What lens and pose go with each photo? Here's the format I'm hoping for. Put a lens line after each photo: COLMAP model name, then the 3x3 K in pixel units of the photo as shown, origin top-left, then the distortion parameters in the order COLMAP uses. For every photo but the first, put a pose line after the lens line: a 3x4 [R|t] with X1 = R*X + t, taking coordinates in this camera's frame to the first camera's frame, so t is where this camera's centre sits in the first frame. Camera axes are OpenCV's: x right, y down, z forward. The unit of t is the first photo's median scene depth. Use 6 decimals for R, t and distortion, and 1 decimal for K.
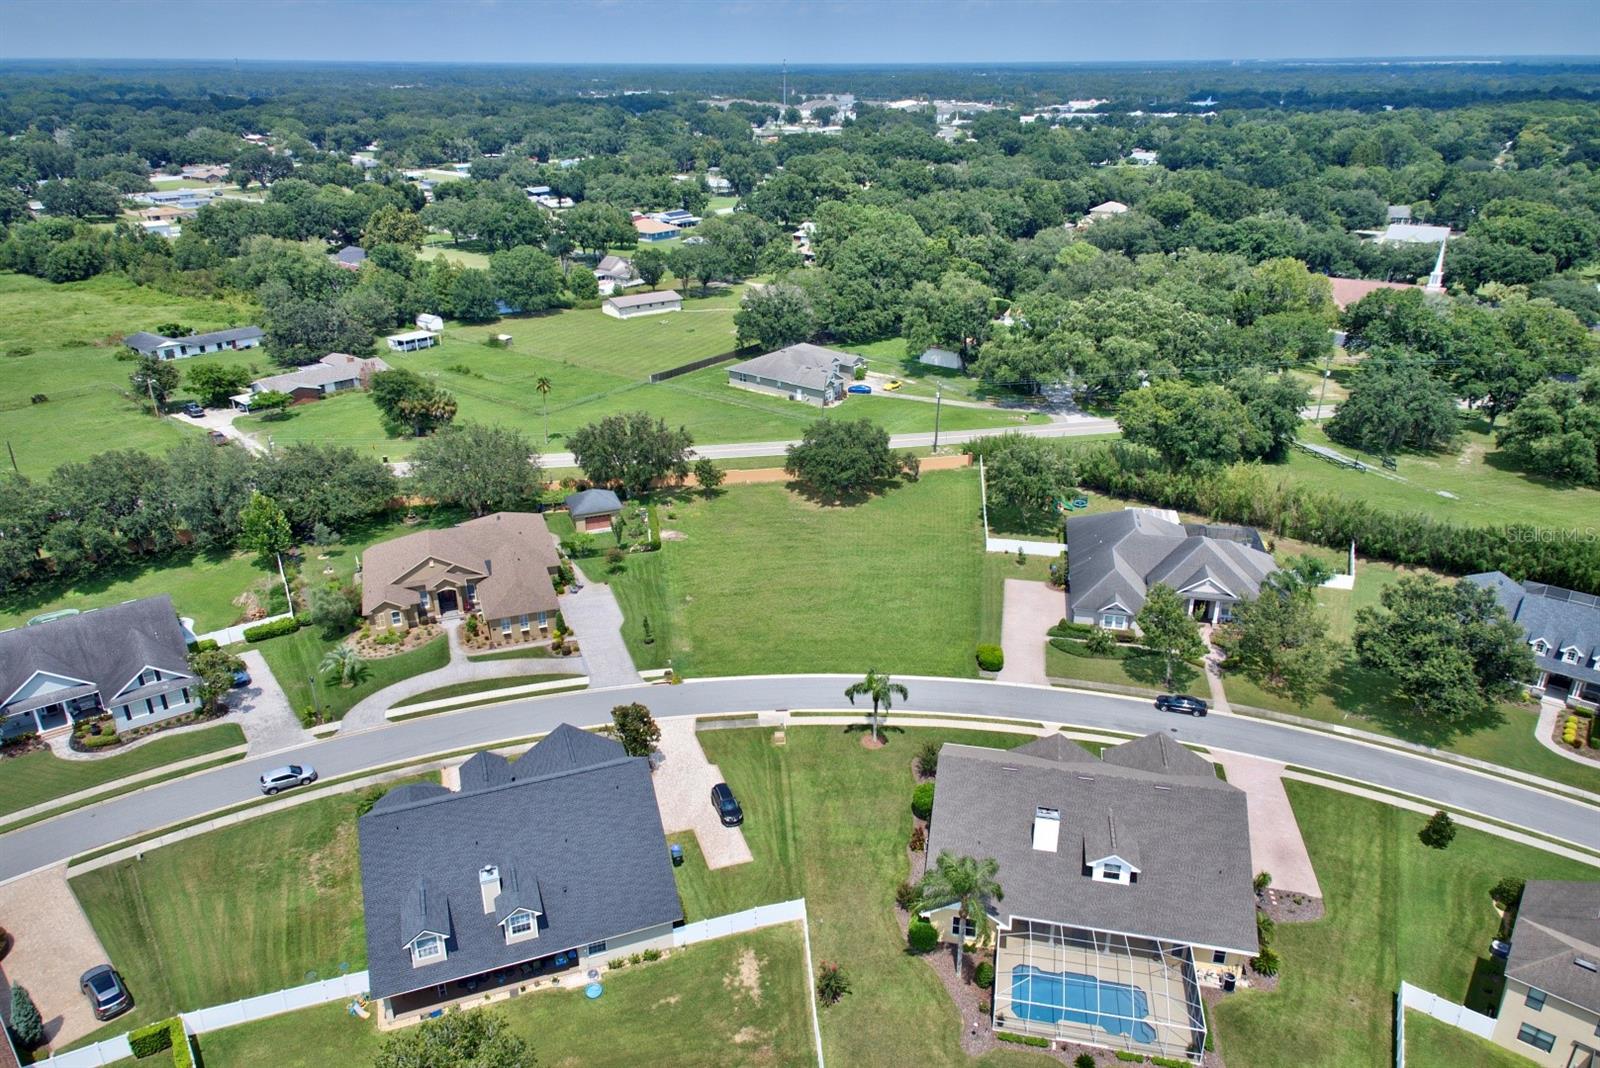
lens RADIAL K [[1068.3, 0, 800.8], [0, 1068.3, 534.0], [0, 0, 1]] dist [0.062823, -0.028562]
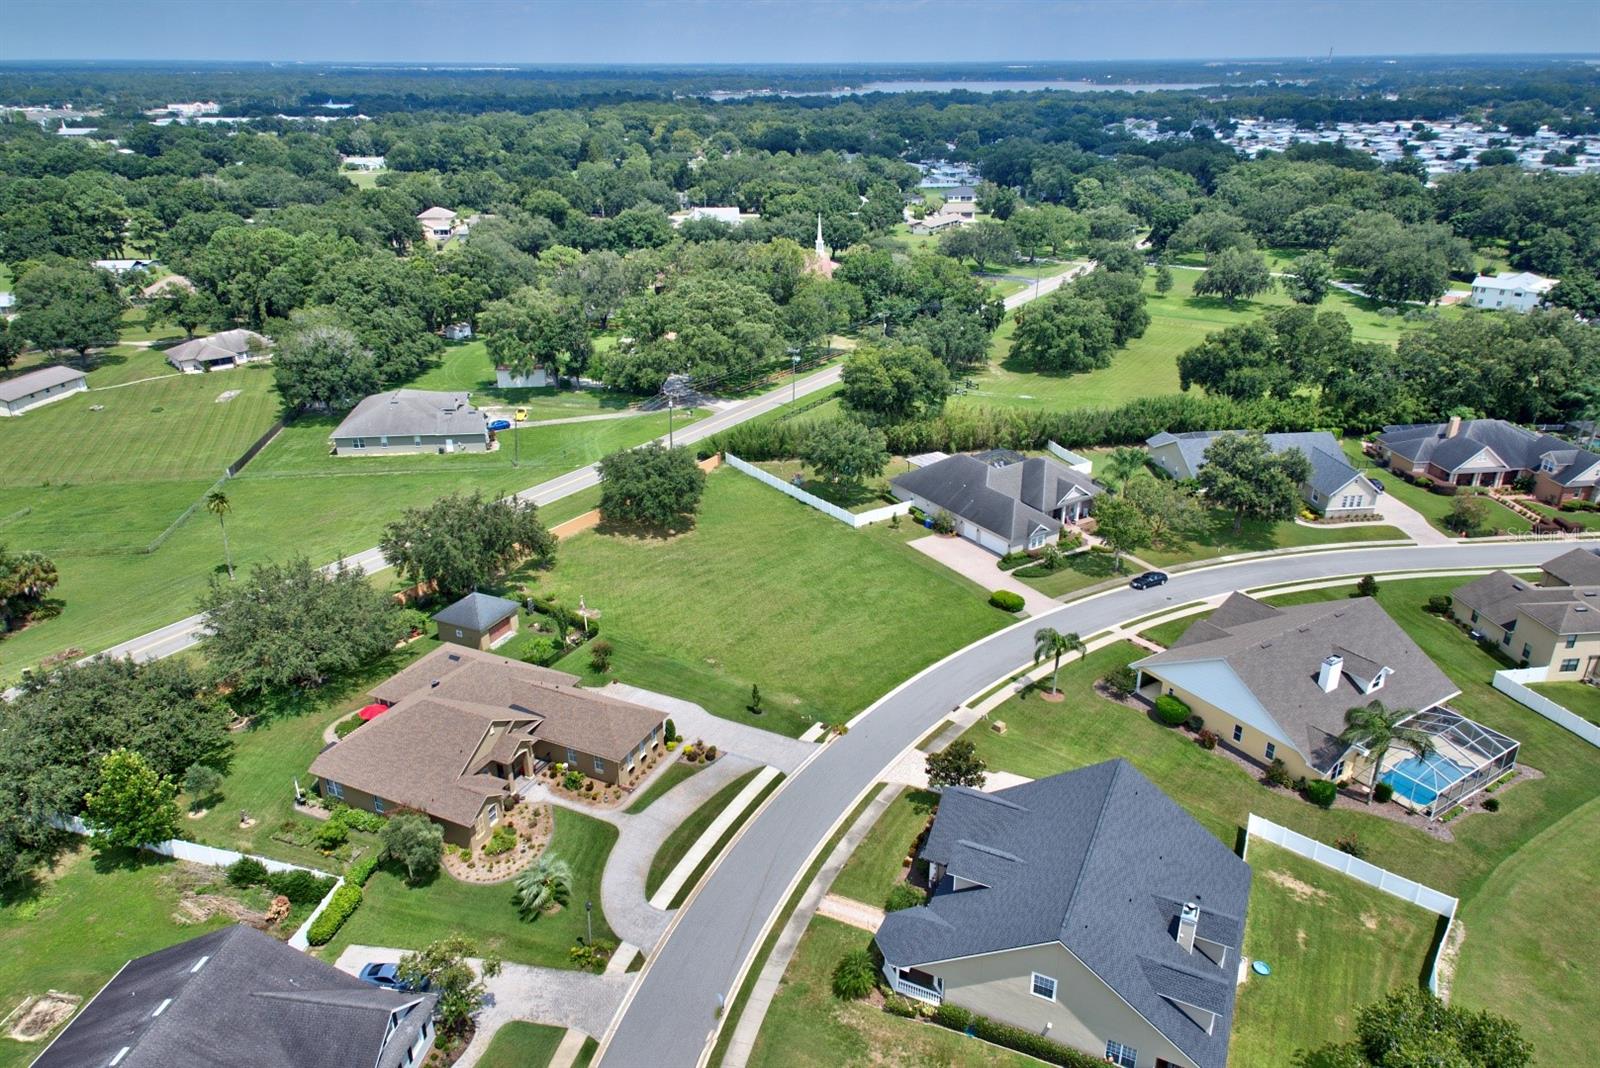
lens RADIAL K [[1068.3, 0, 800.4], [0, 1068.3, 533.9], [0, 0, 1]] dist [0.062823, -0.028562]
pose [[0.715163, -0.282477, 0.639335, -0.490117], [0.283784, 0.953260, 0.103738, -0.093359], [-0.638756, 0.107243, 0.761899, 0.211518]]
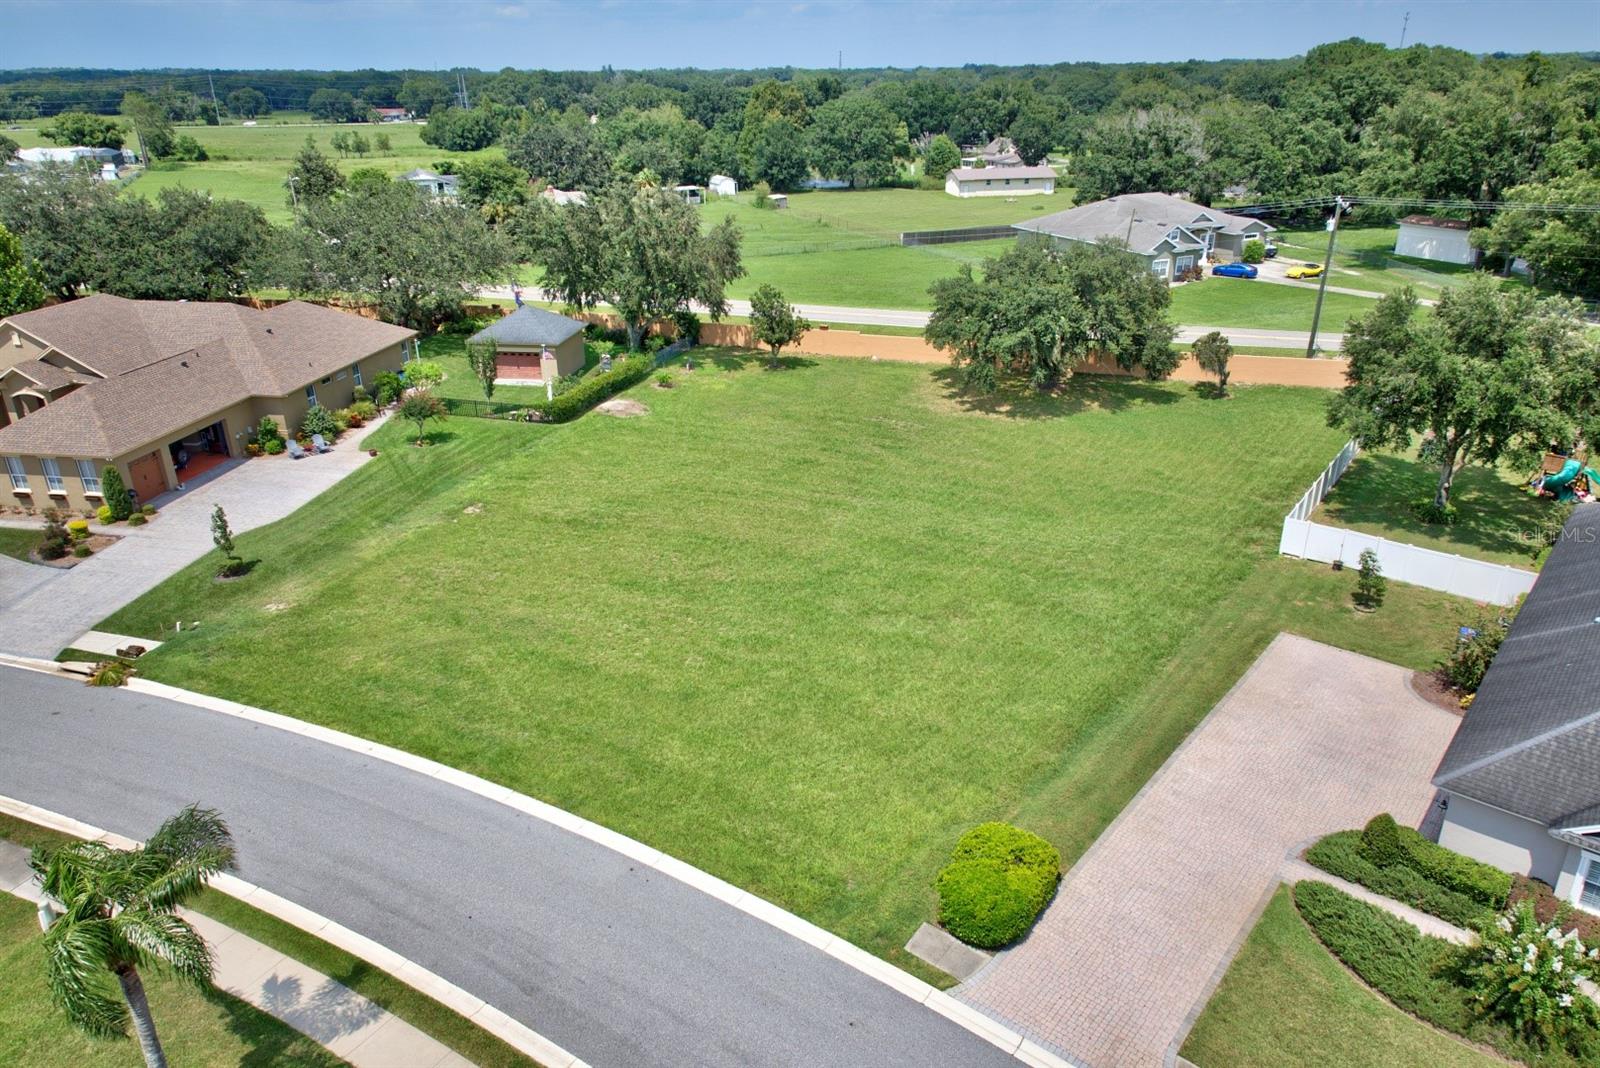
lens RADIAL K [[1068.3, 0, 800.1], [0, 1068.3, 538.9], [0, 0, 1]] dist [0.062823, -0.028562]
pose [[0.878076, 0.184513, -0.441518, 0.173834], [-0.184237, 0.981899, 0.043937, 0.022681], [0.441633, 0.042764, 0.896176, 0.547763]]
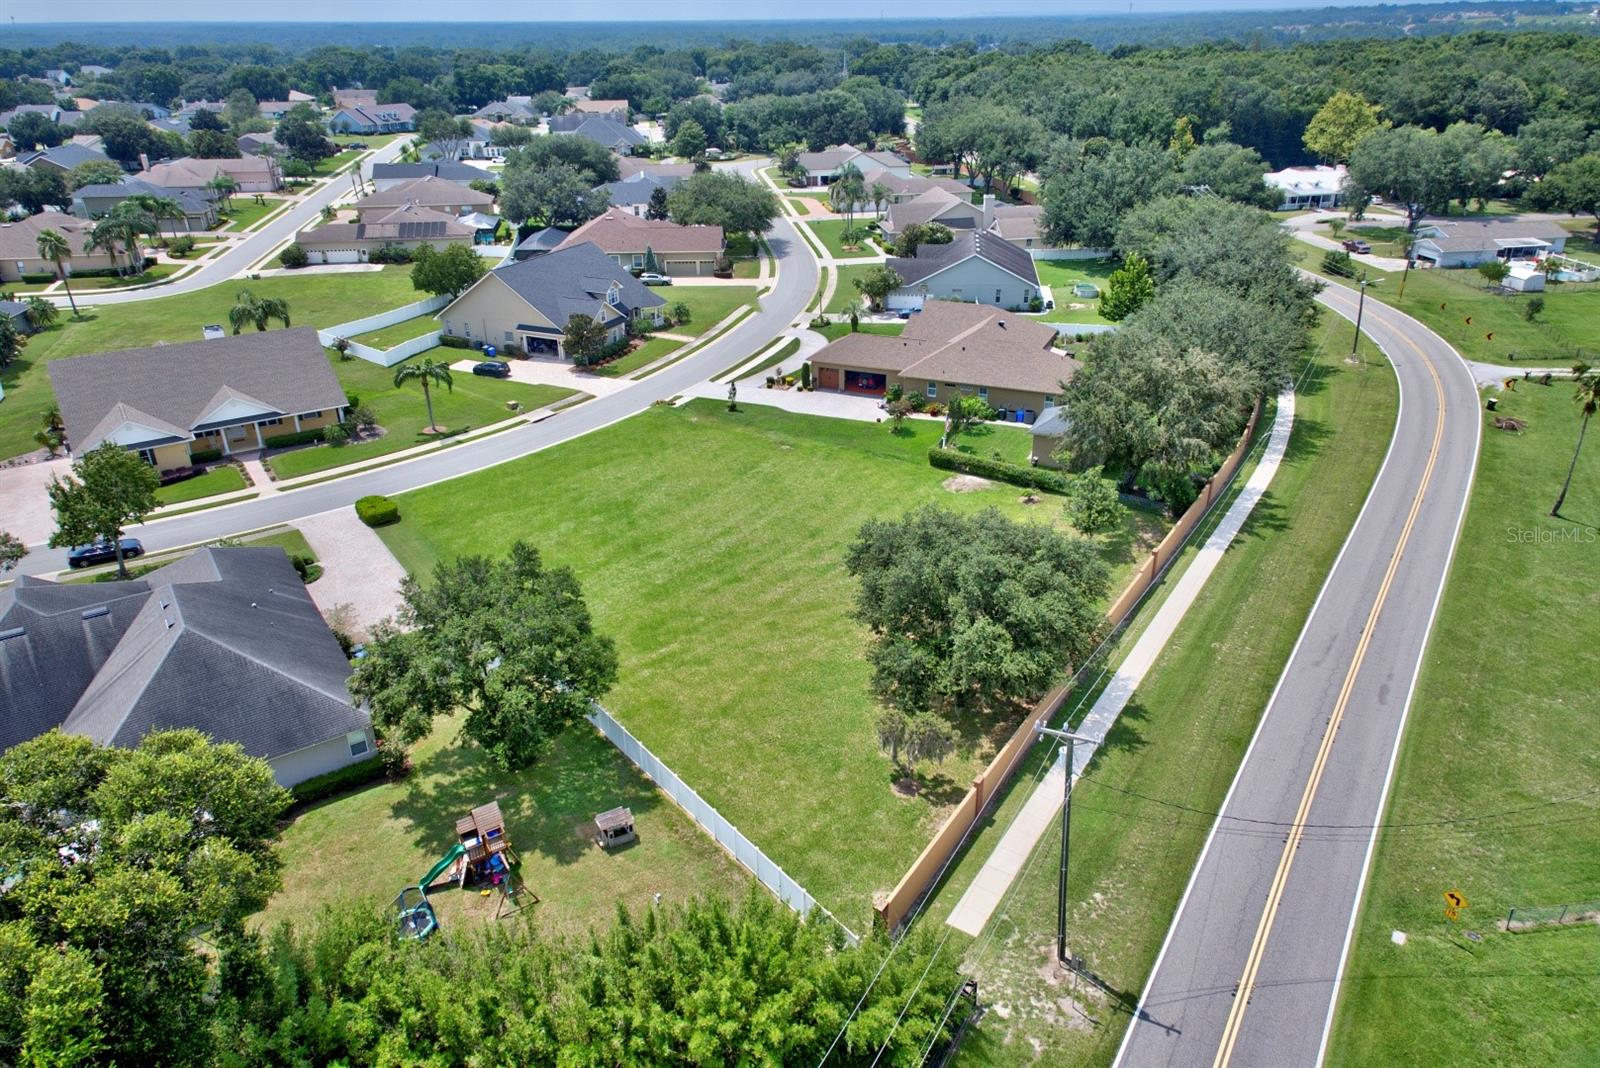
lens RADIAL K [[1068.3, 0, 799.2], [0, 1068.3, 530.5], [0, 0, 1]] dist [0.062823, -0.028562]
pose [[-0.697944, 0.317350, -0.641999, 0.347136], [-0.274997, 0.708968, 0.649416, -0.344209], [0.661249, 0.629804, -0.407550, 1.130403]]
